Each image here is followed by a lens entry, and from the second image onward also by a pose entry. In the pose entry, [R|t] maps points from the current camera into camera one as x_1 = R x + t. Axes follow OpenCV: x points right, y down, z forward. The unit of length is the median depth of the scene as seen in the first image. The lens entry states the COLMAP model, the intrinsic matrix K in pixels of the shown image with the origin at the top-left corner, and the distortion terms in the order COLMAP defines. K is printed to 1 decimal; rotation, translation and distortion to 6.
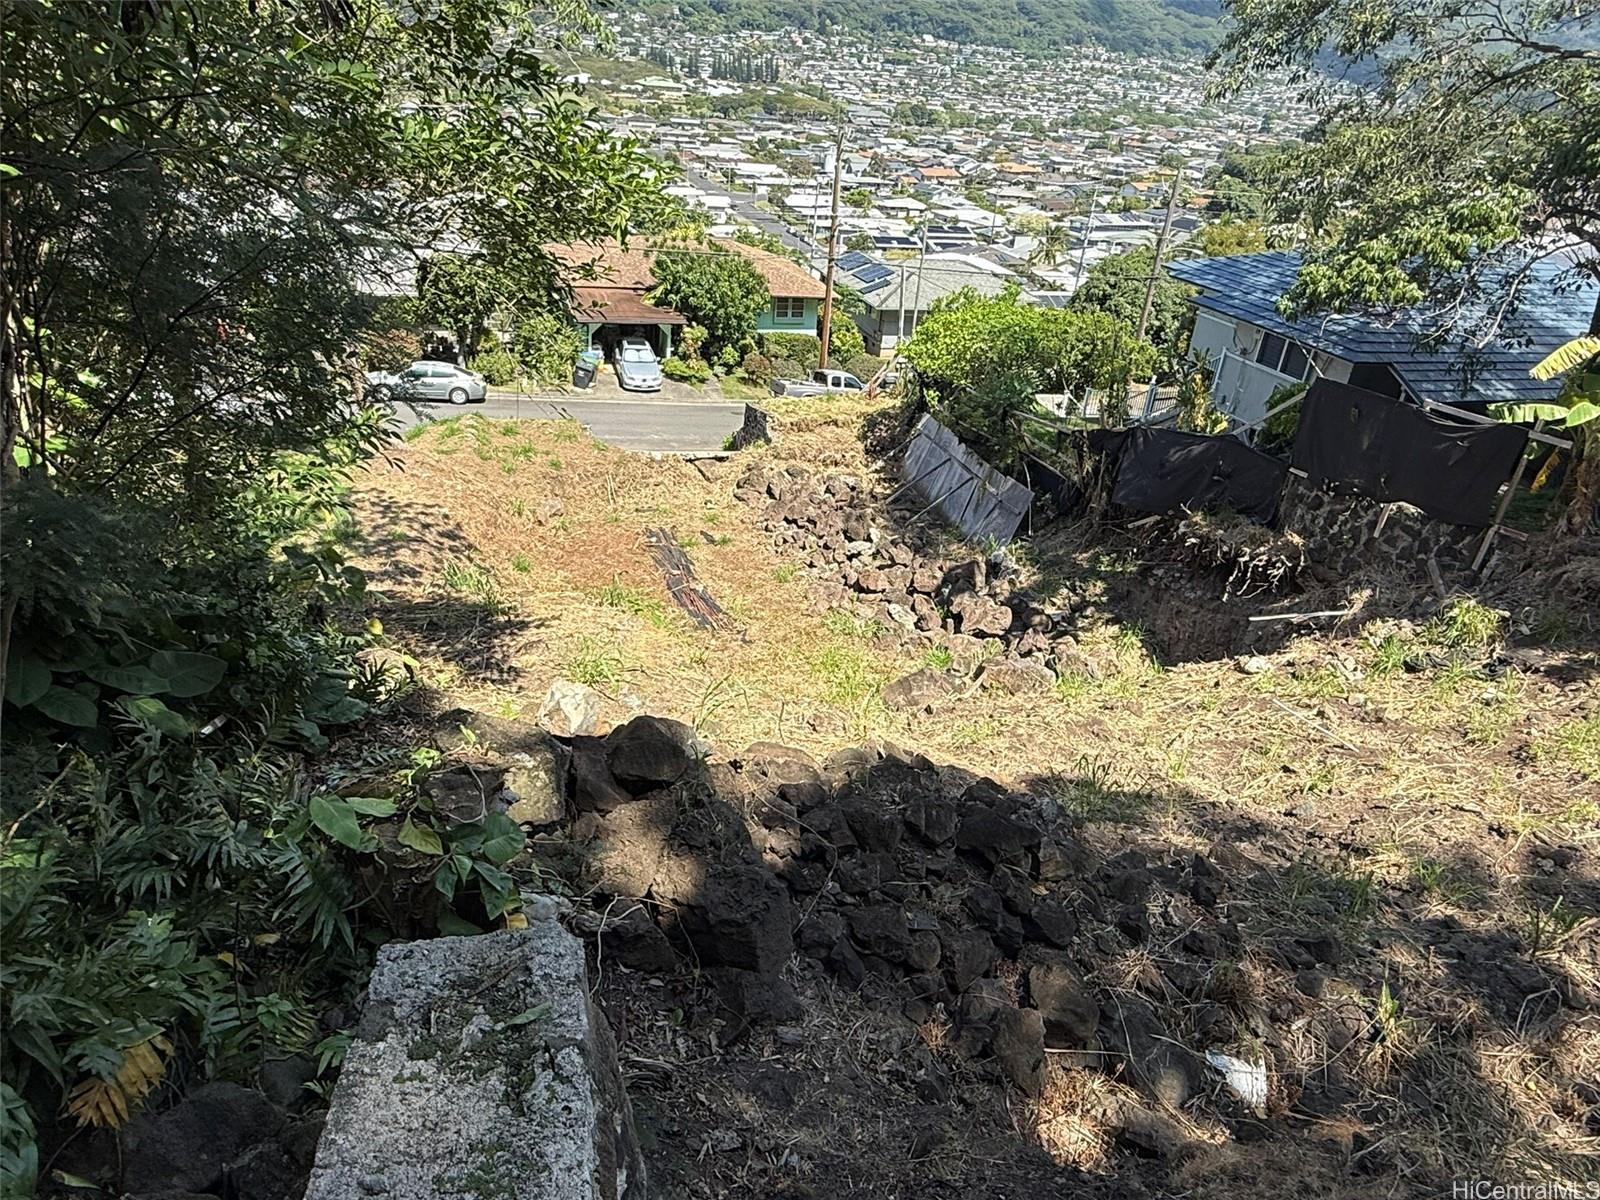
lens RADIAL K [[1015.2, 0, 803.0], [0, 1015.2, 603.7], [0, 0, 1]] dist [0.000126, -0.001255]
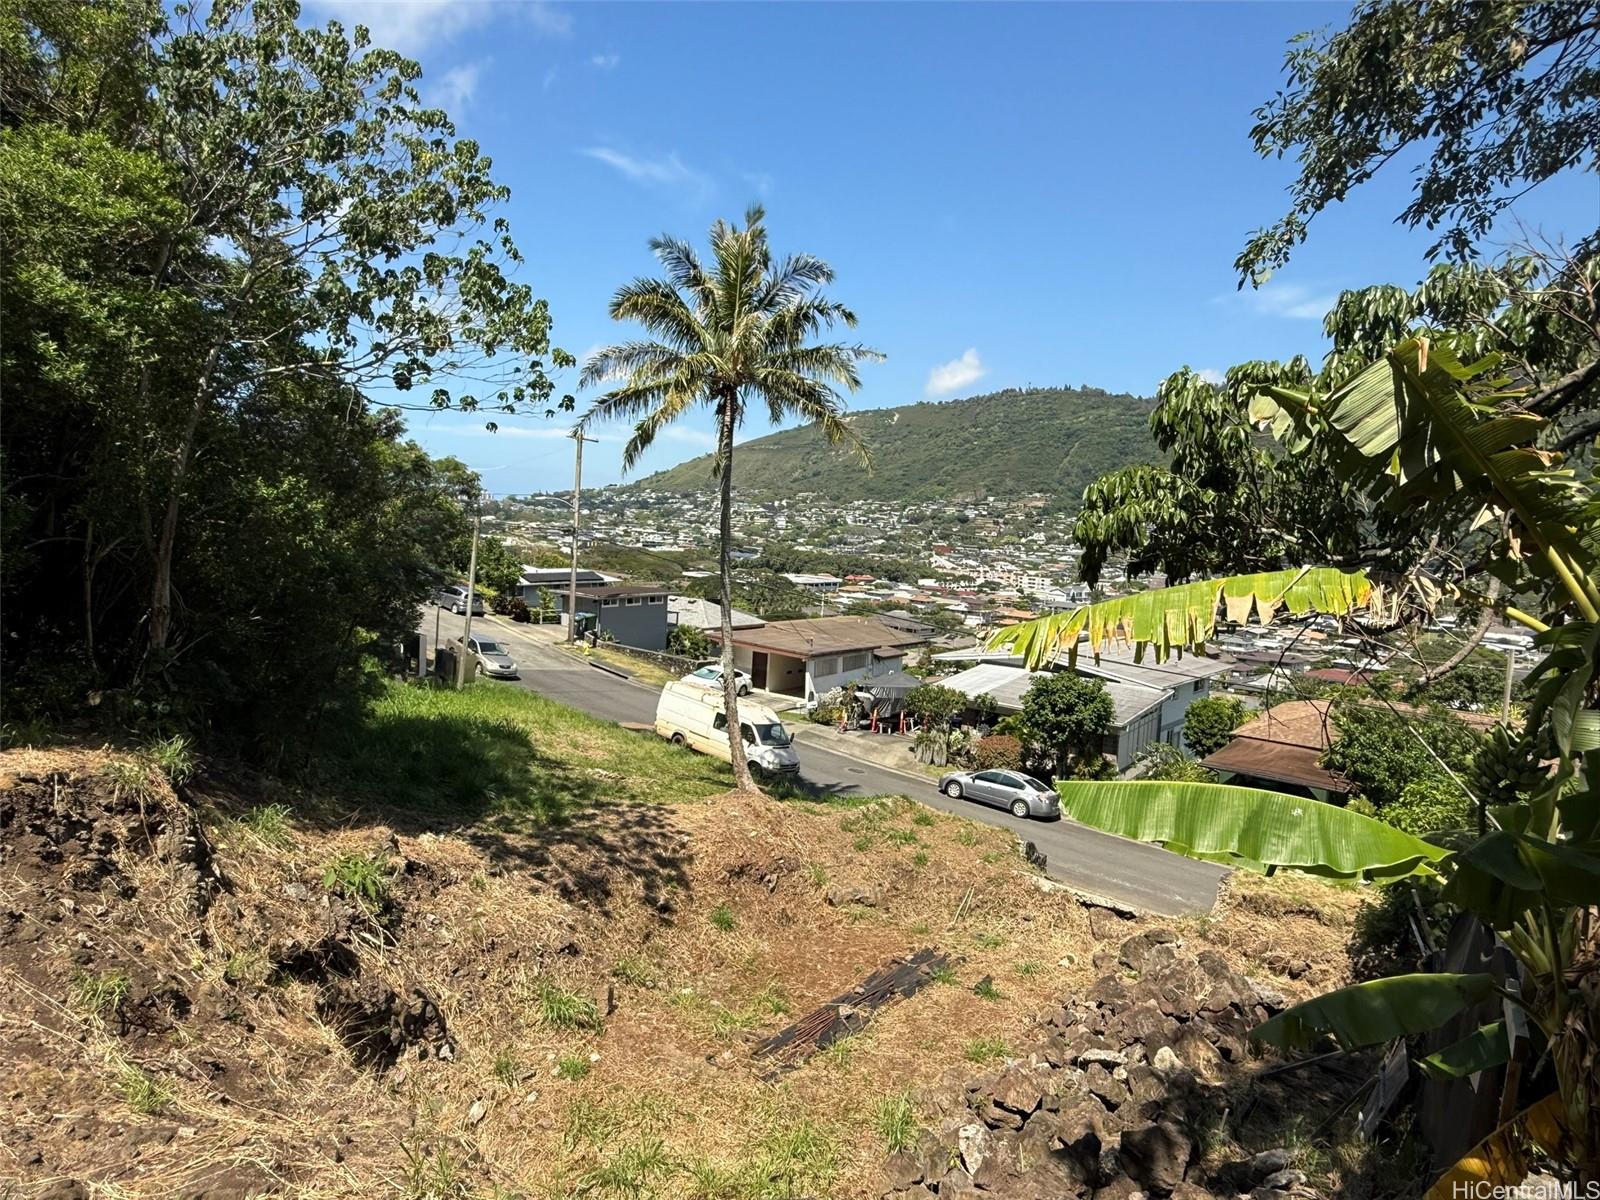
lens RADIAL K [[1029.7, 0, 805.7], [0, 1029.7, 602.4], [0, 0, 1]] dist [-0.000686, 0.000438]
pose [[0.605617, 0.023395, -0.795413, 0.263892], [-0.384312, 0.883867, -0.266614, -0.037758], [0.696802, 0.467153, 0.544275, 0.223728]]
